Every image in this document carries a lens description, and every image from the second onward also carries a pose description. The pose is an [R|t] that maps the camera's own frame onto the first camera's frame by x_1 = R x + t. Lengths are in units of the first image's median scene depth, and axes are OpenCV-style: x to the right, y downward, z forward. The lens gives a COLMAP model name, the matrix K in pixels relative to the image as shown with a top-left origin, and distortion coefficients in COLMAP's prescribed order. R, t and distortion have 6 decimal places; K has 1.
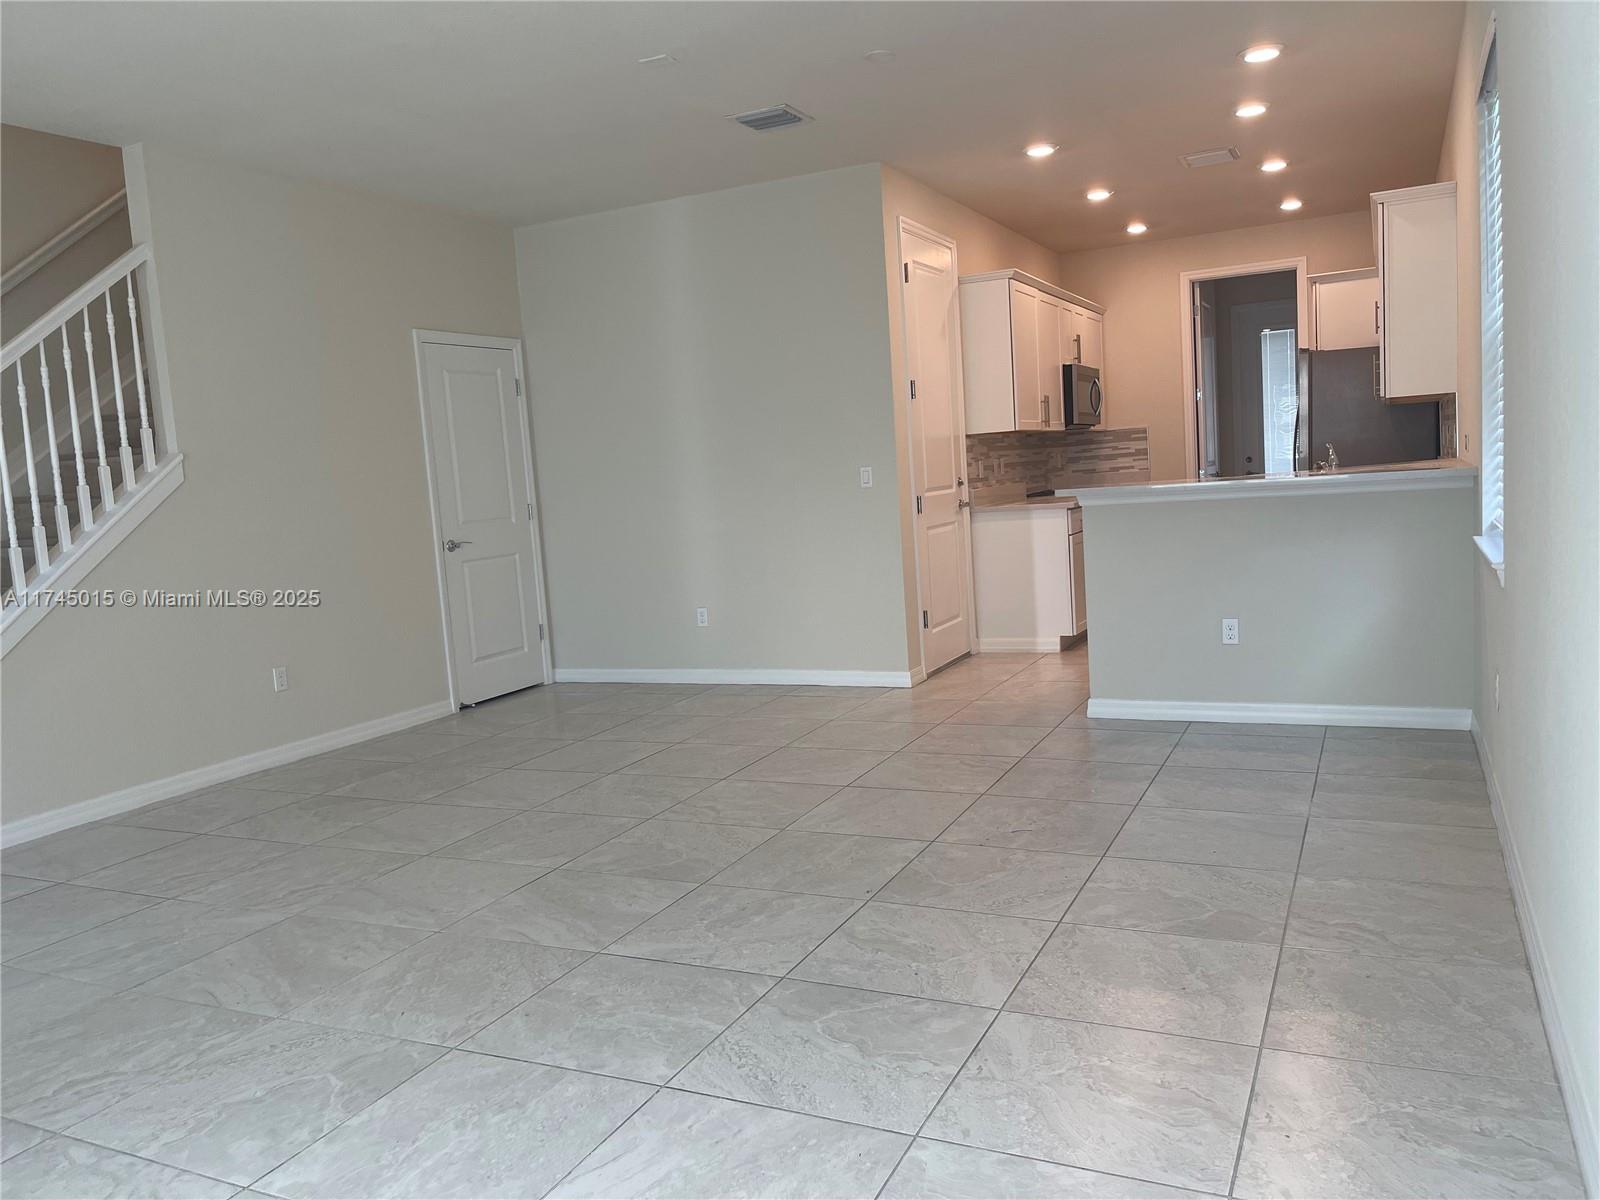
lens RADIAL K [[1205.1, 0, 810.2], [0, 1205.1, 594.3], [0, 0, 1]] dist [0.055499, -0.068550]
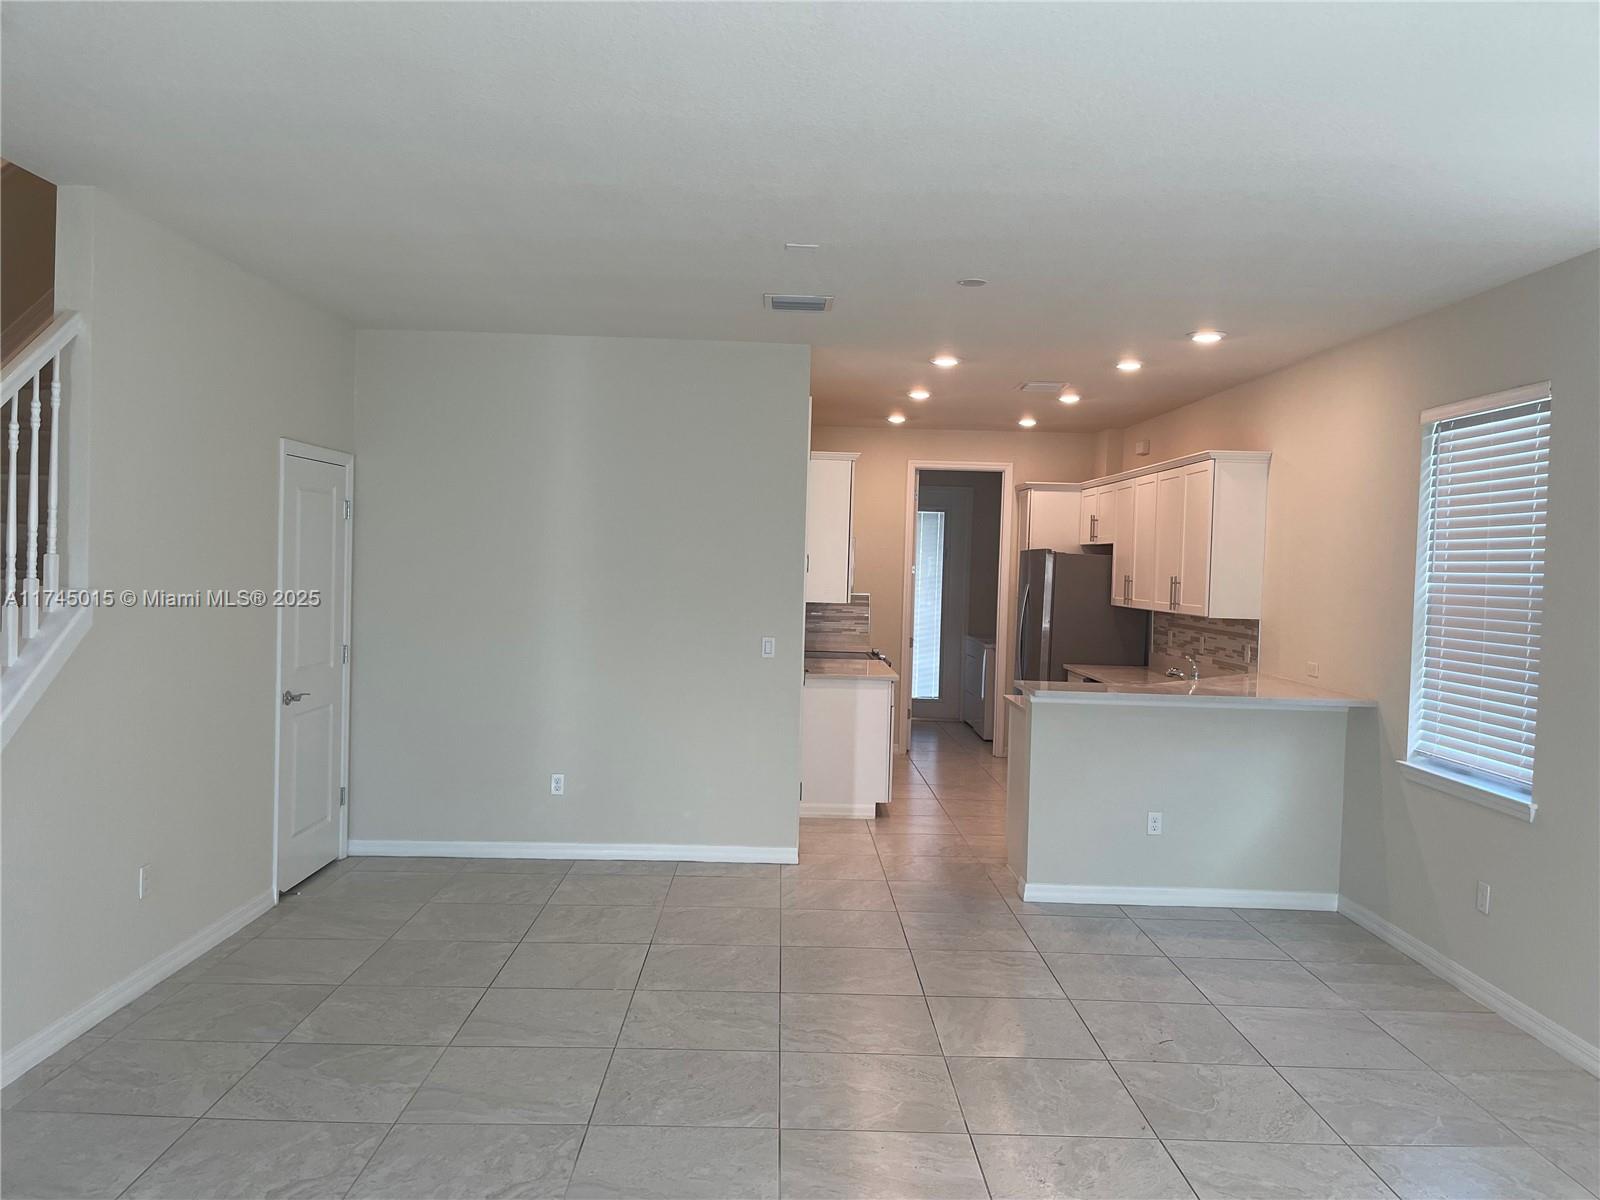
lens RADIAL K [[1205.1, 0, 794.4], [0, 1205.1, 600.5], [0, 0, 1]] dist [0.055499, -0.068550]
pose [[0.892887, 0.078265, 0.443426, -0.470499], [-0.041938, 0.994953, -0.091163, -0.059007], [-0.448323, 0.062802, 0.891663, 0.133384]]
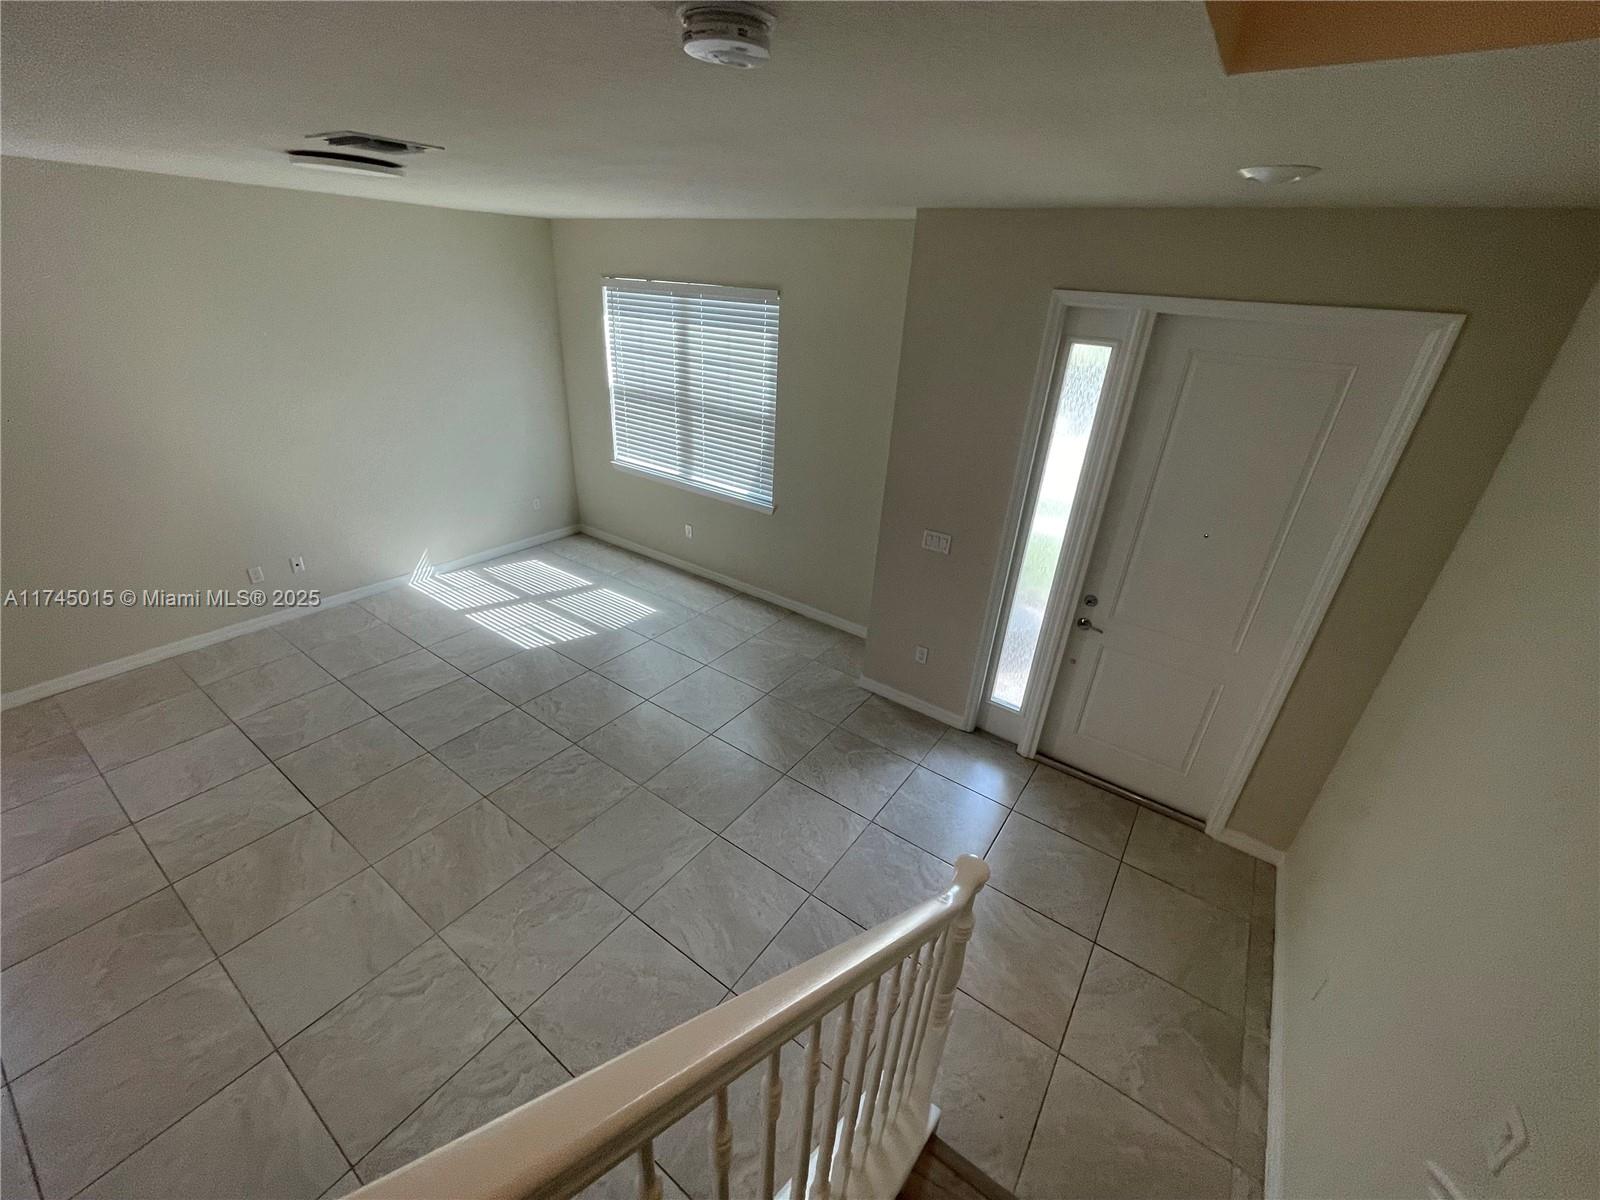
lens RADIAL K [[649.6, 0, 800.7], [0, 649.6, 597.6], [0, 0, 1]] dist [0.001075, 0.000216]
pose [[-0.984863, -0.067290, 0.159743, -0.643658], [0.026898, 0.851082, 0.524343, -0.299960], [-0.171237, 0.520703, -0.836389, 0.944896]]
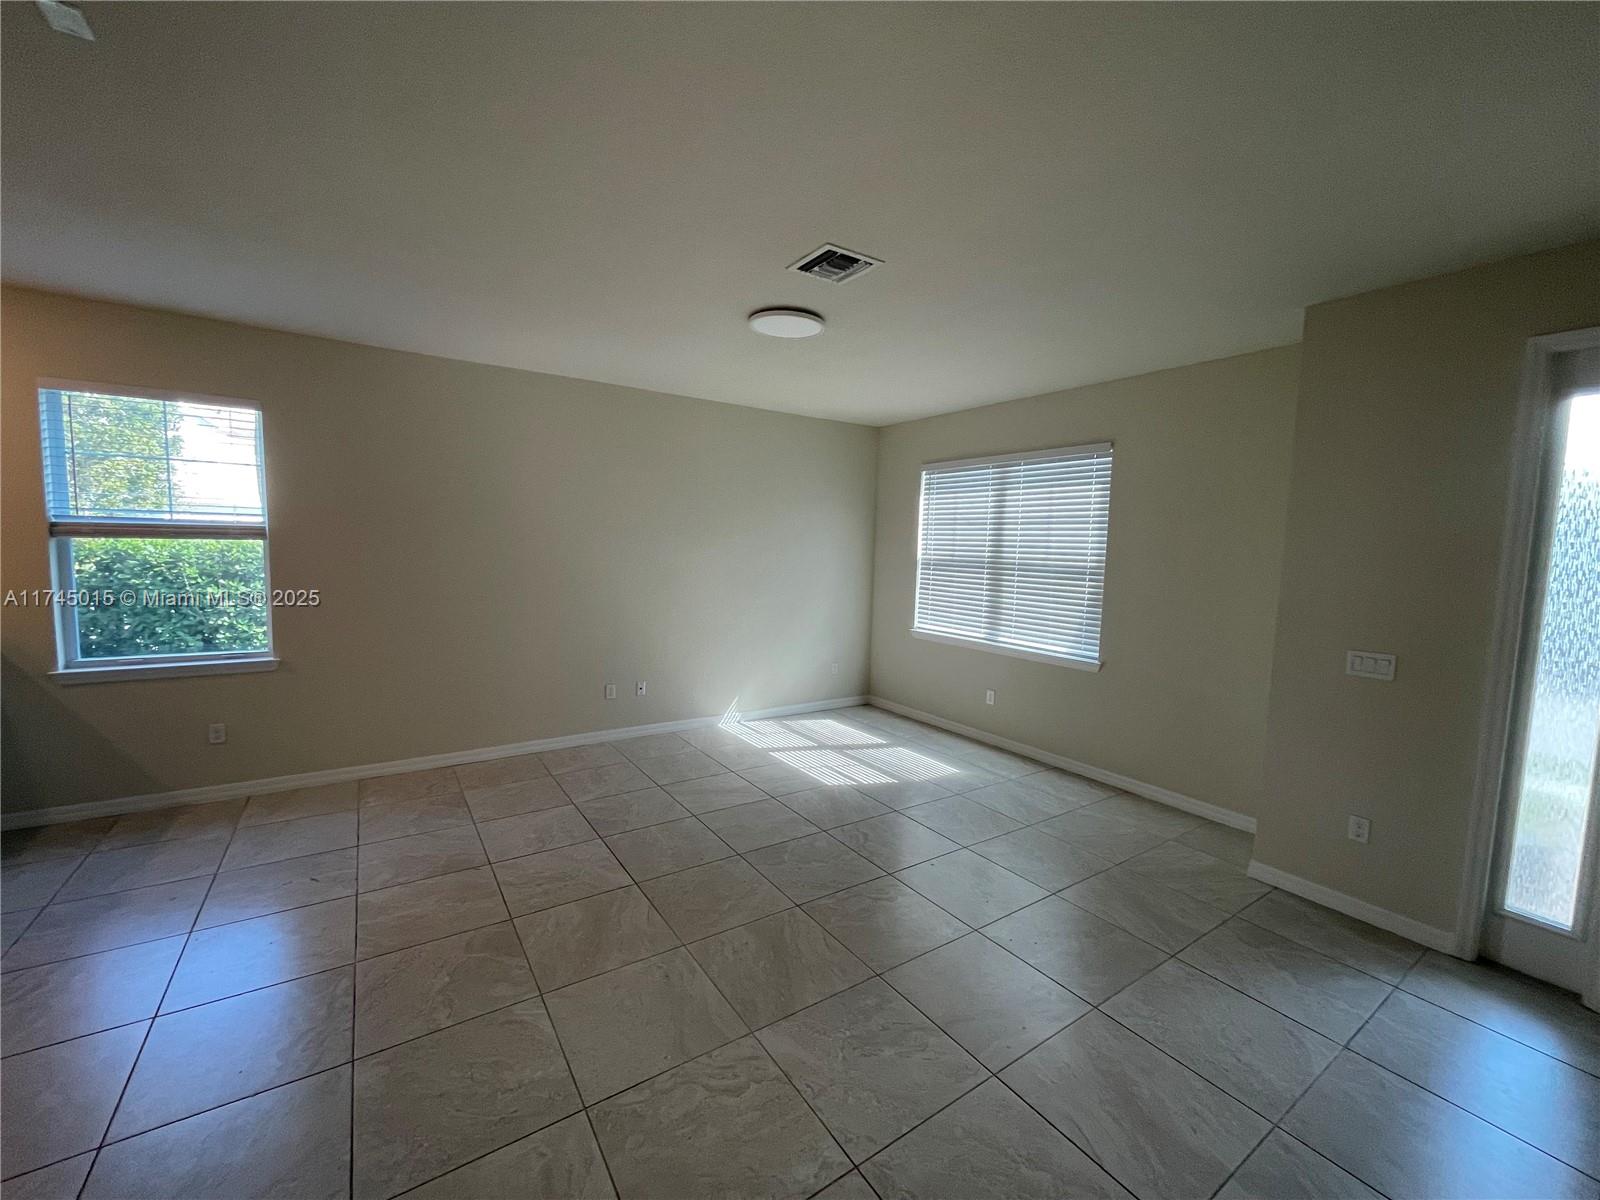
lens RADIAL K [[649.6, 0, 801.6], [0, 649.6, 599.4], [0, 0, 1]] dist [0.001075, 0.000216]
pose [[-0.860483, -0.005072, 0.509454, -0.536027], [0.080038, 0.986189, 0.145004, -0.146544], [-0.503153, 0.165549, -0.848193, 0.995959]]
